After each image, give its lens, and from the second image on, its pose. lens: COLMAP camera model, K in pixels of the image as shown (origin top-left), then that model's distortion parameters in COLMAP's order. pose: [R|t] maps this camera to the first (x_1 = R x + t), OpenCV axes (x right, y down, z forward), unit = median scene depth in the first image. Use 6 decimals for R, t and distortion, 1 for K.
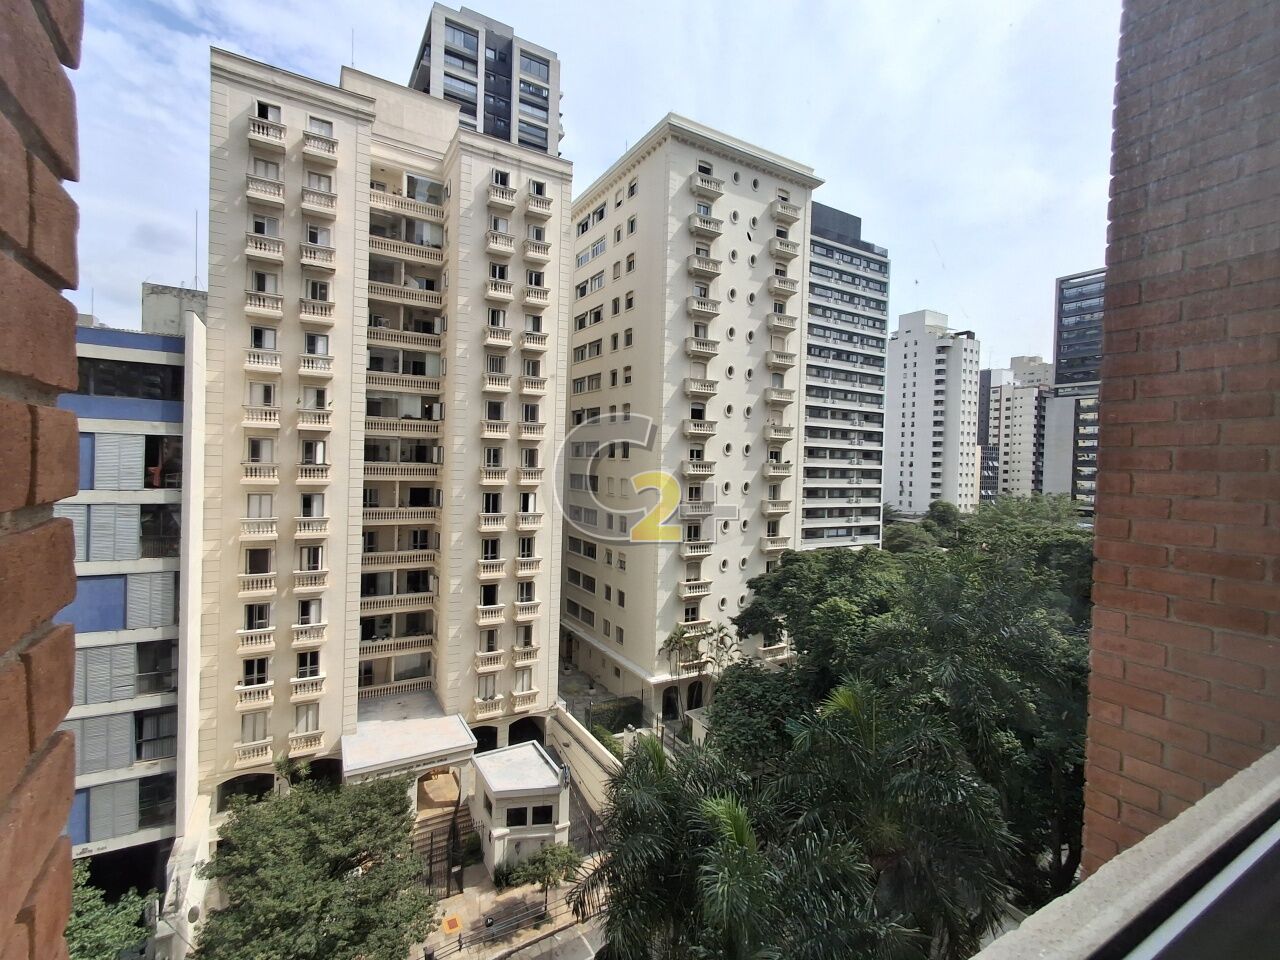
lens RADIAL K [[582.3, 0, 640.7], [0, 582.3, 472.1], [0, 0, 1]] dist [-0.006960, -0.004340]
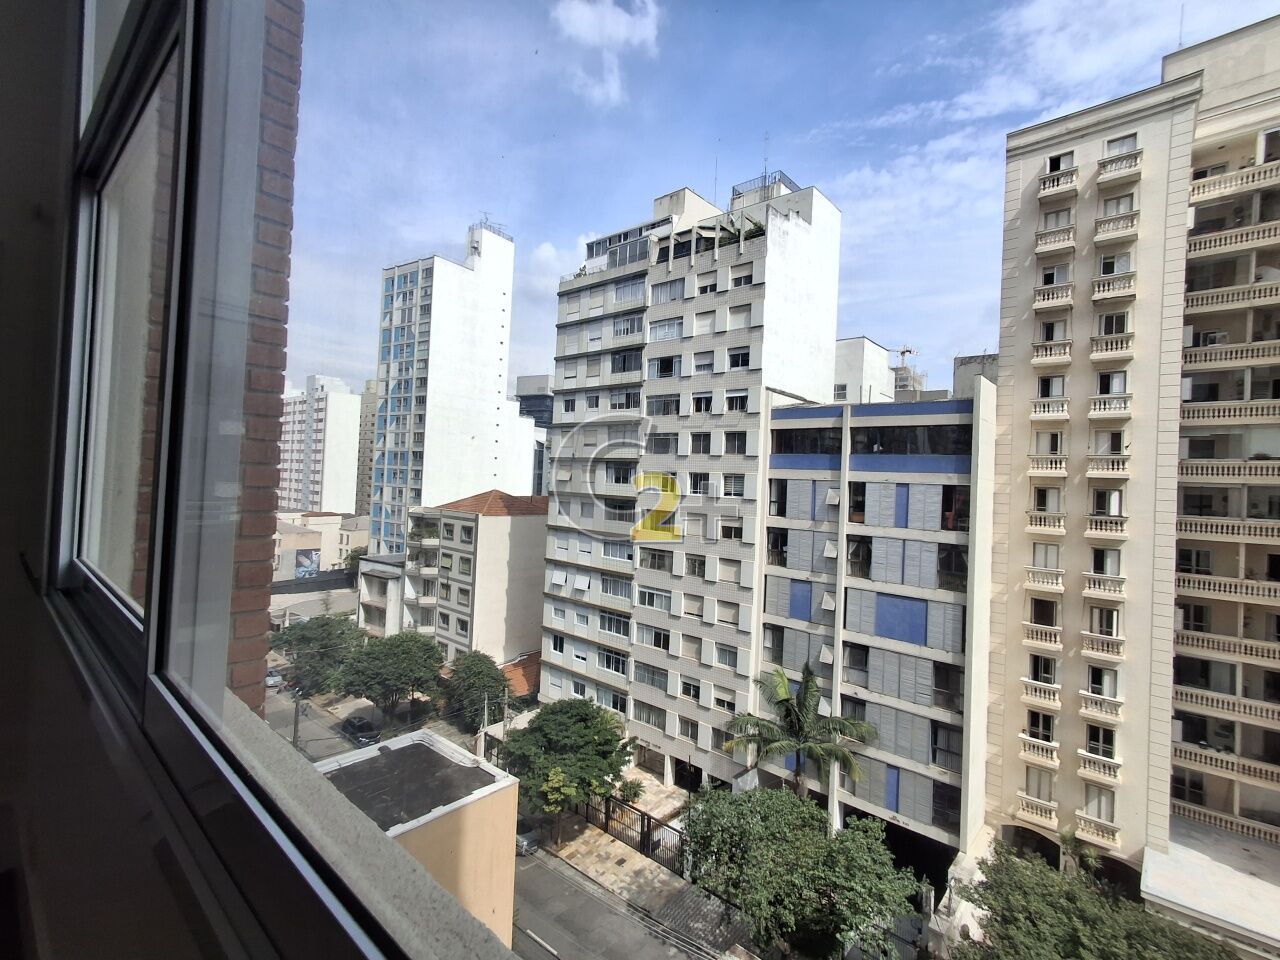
lens RADIAL K [[582.3, 0, 639.3], [0, 582.3, 472.7], [0, 0, 1]] dist [-0.006960, -0.004340]
pose [[0.275351, -0.034770, -0.960715, 0.100379], [-0.051030, 0.997408, -0.050724, 0.002538], [0.959989, 0.062992, 0.272863, 0.059171]]
